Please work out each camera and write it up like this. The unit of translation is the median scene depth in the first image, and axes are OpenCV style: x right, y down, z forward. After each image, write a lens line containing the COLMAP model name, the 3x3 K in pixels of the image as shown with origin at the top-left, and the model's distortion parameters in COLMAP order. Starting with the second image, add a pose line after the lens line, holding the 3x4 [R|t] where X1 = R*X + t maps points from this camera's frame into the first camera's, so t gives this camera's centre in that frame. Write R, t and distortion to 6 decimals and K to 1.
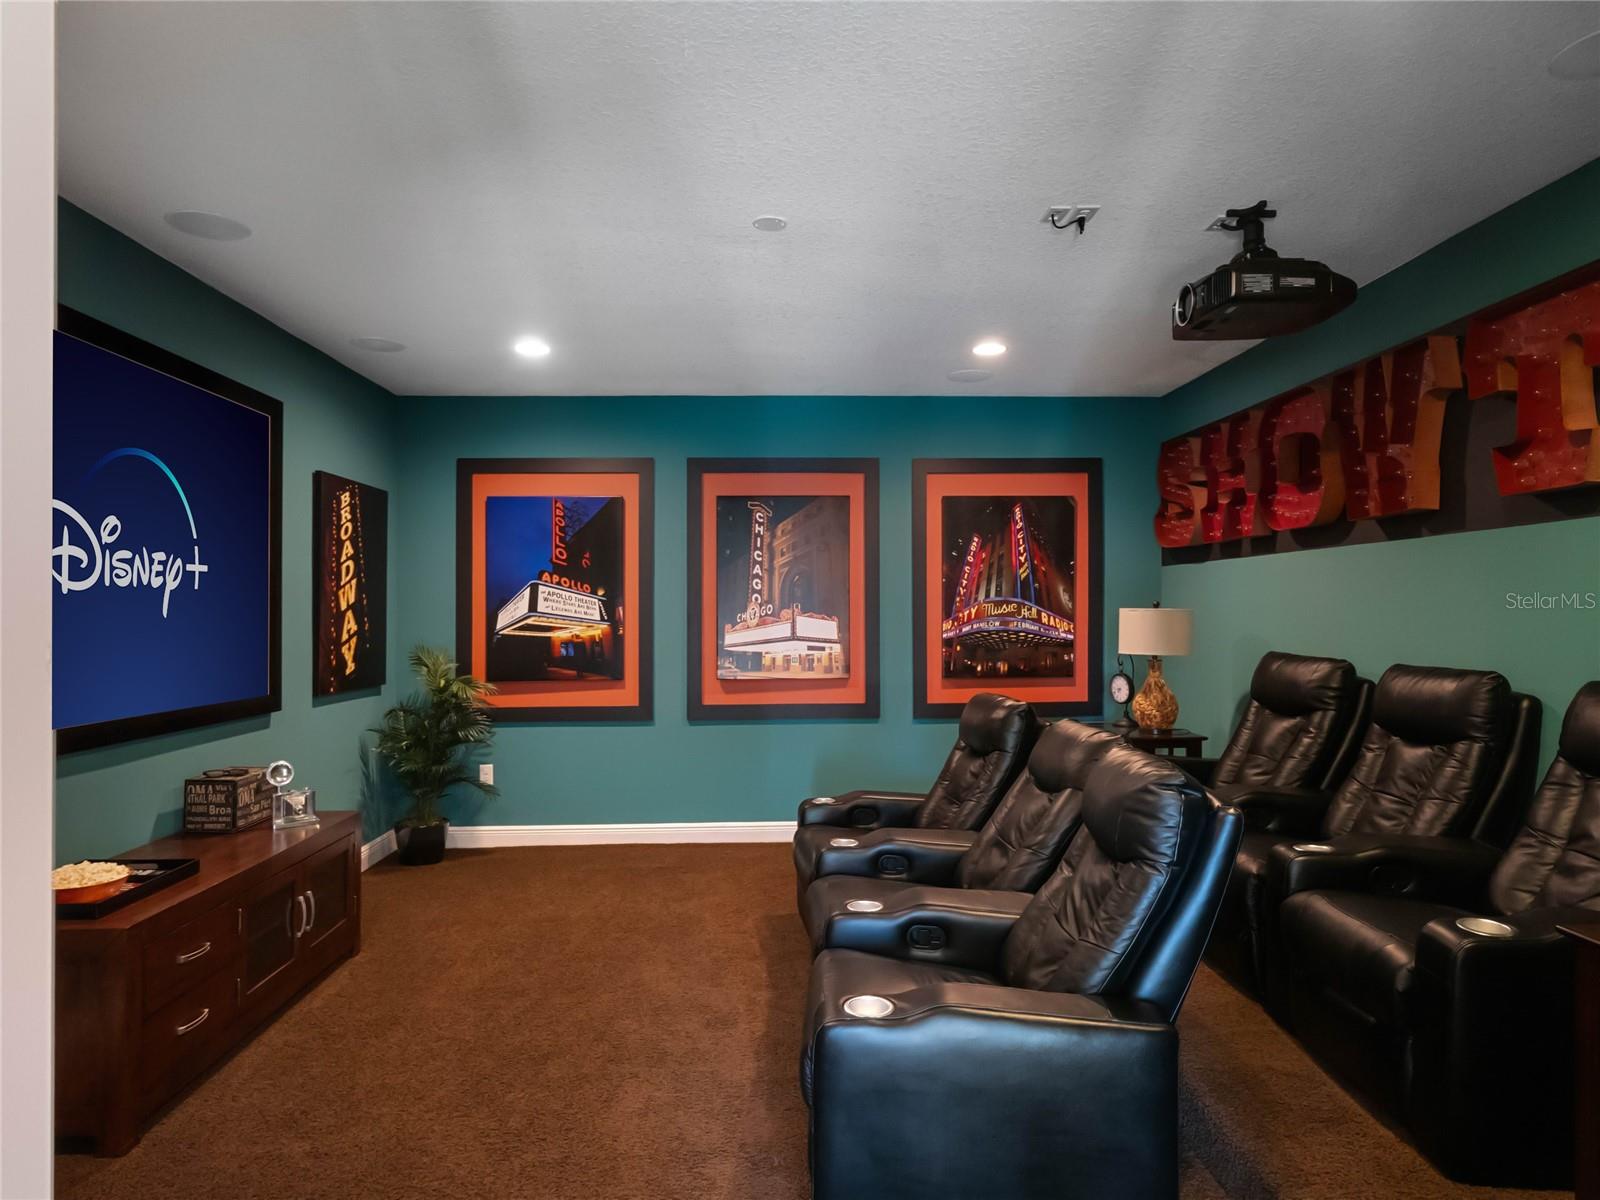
lens RADIAL K [[956.3, 0, 797.8], [0, 956.3, 599.7], [0, 0, 1]] dist [-0.006295, 0.001505]
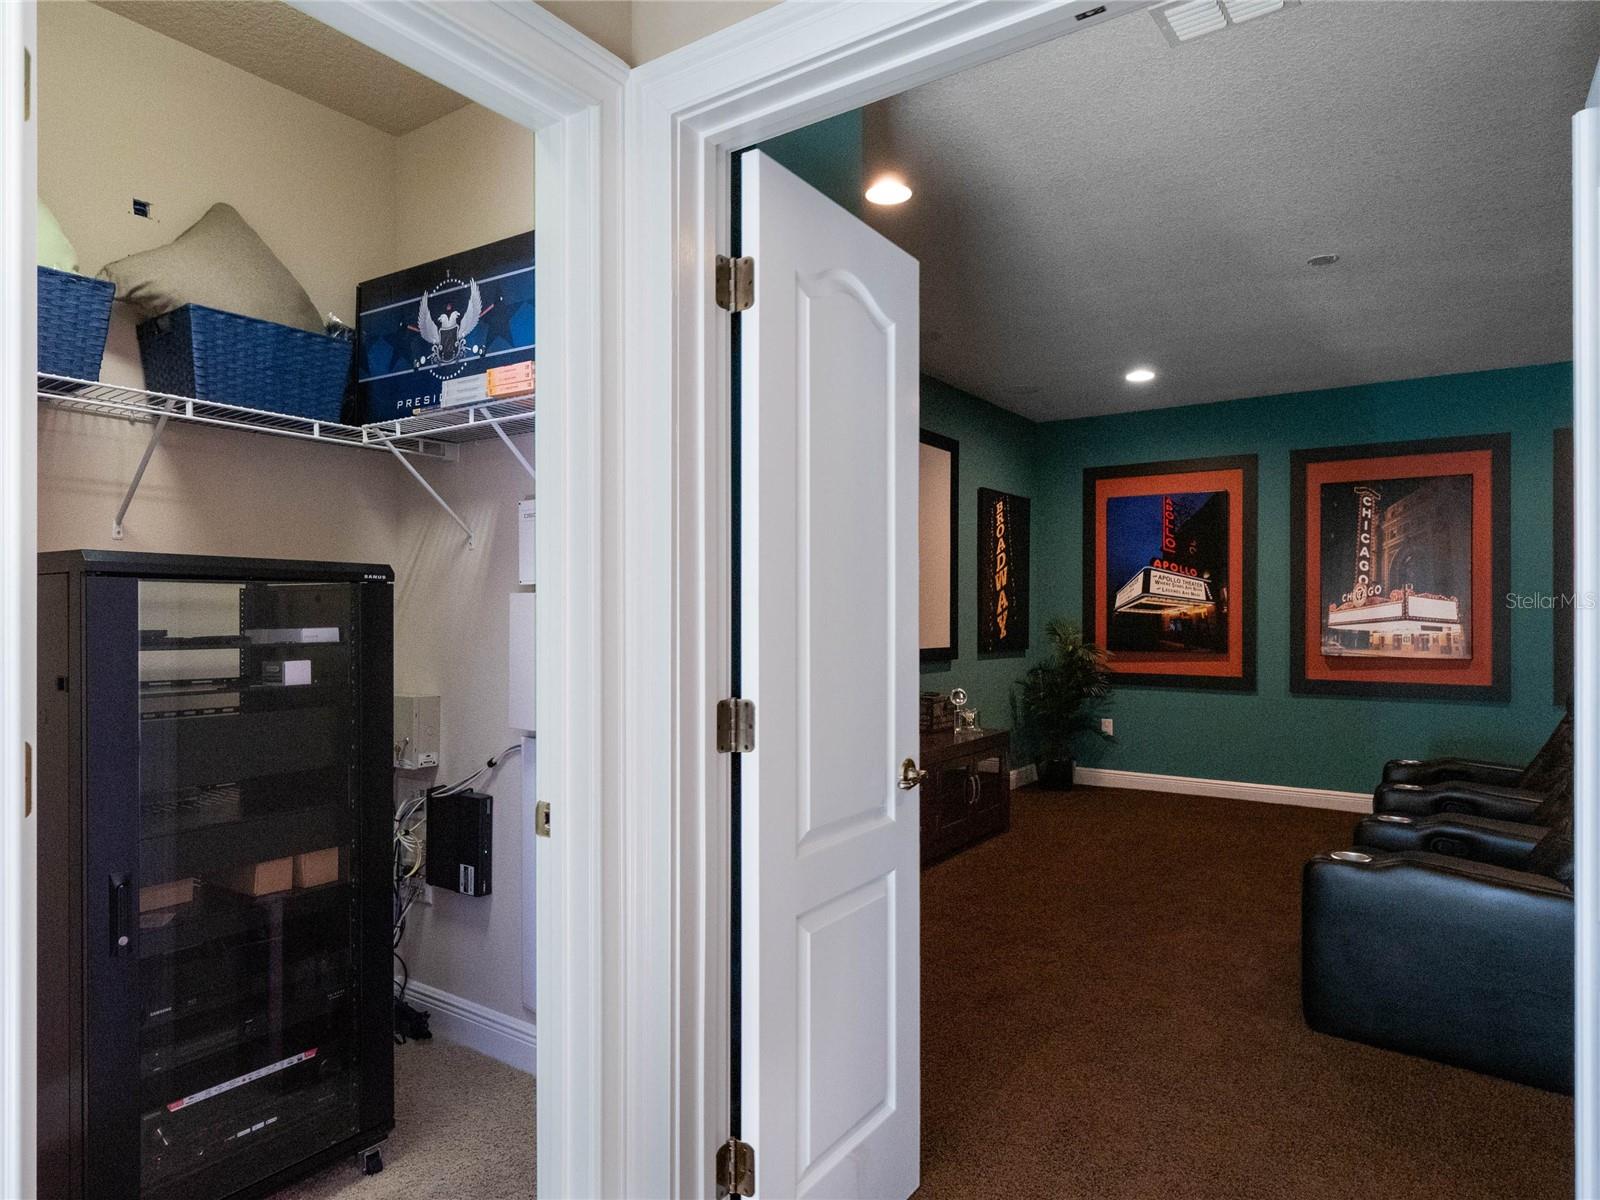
lens RADIAL K [[956.3, 0, 804.5], [0, 956.3, 598.2], [0, 0, 1]] dist [-0.006295, 0.001505]
pose [[0.799961, -0.000298, -0.600052, 0.093853], [0.000335, 1.000000, -0.000050, 0.019033], [0.600052, -0.000161, 0.799961, -0.198878]]
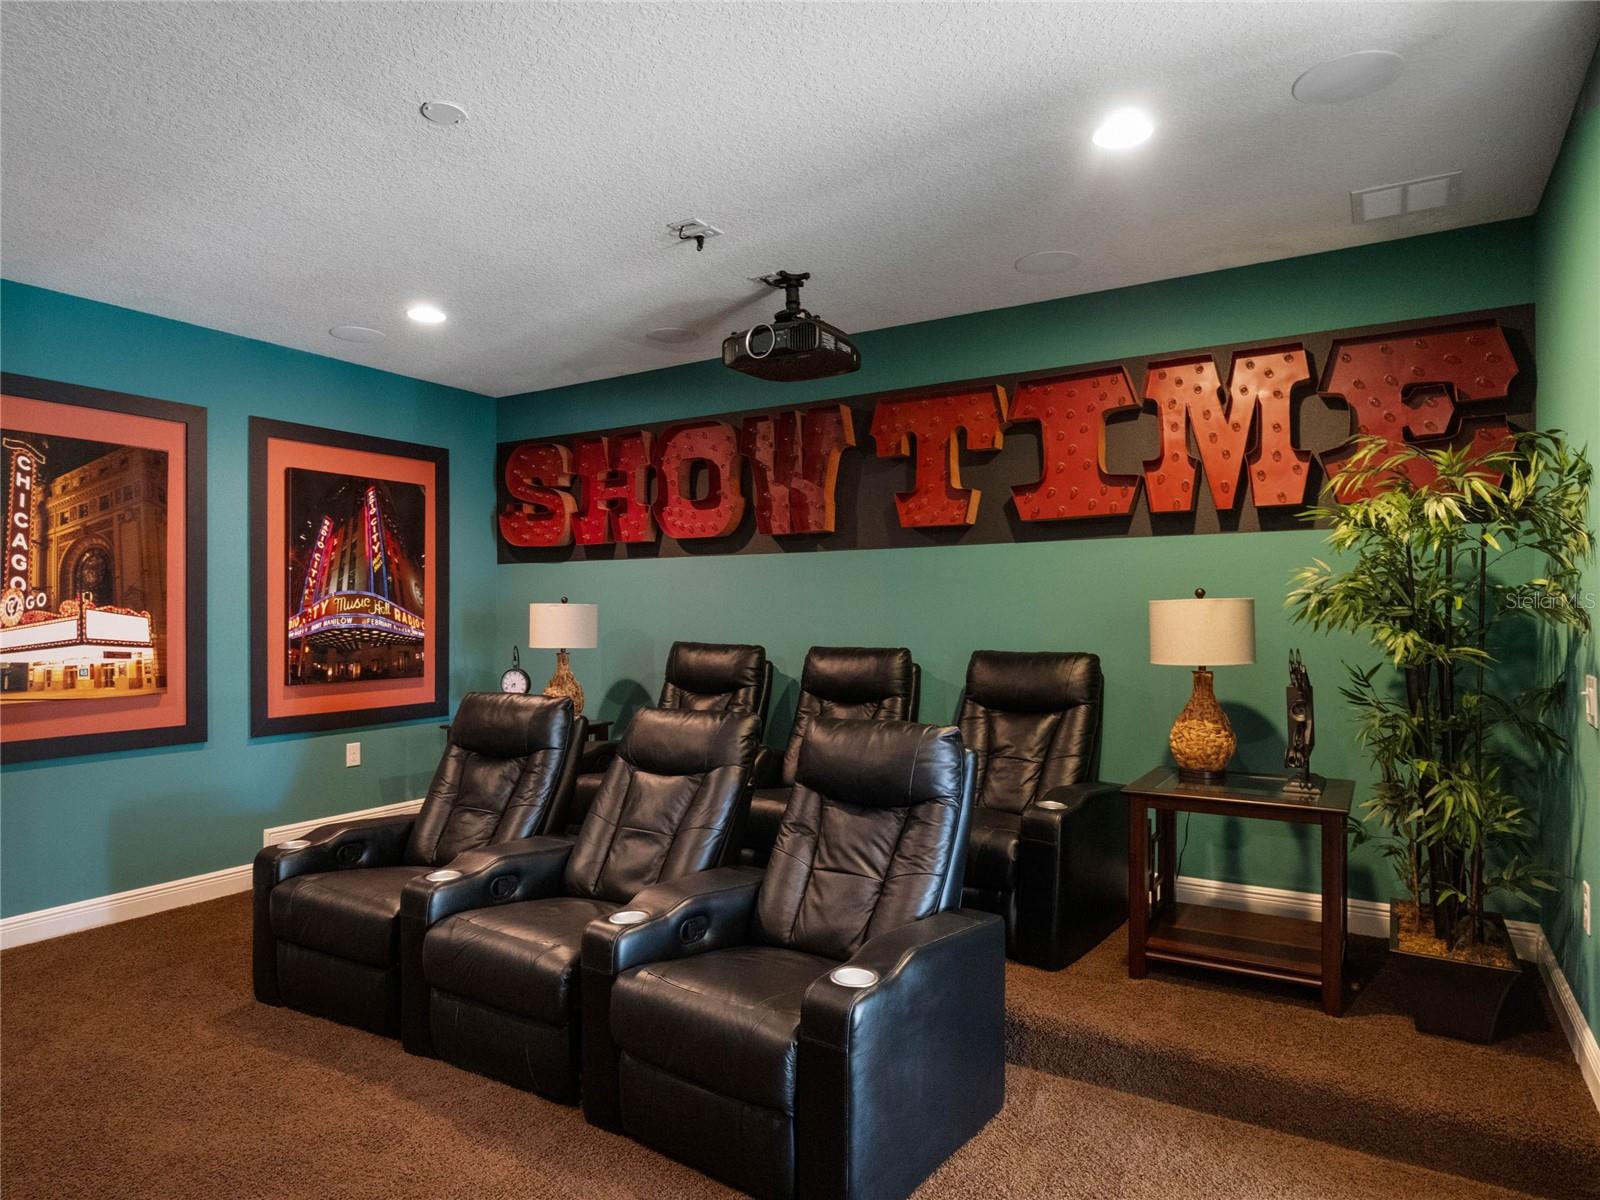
lens RADIAL K [[956.3, 0, 801.4], [0, 956.3, 608.7], [0, 0, 1]] dist [-0.006295, 0.001505]
pose [[0.555982, 0.008044, 0.831155, -0.293816], [-0.012733, 0.999918, -0.001160, 0.010123], [-0.831097, -0.009938, 0.556039, 0.169895]]
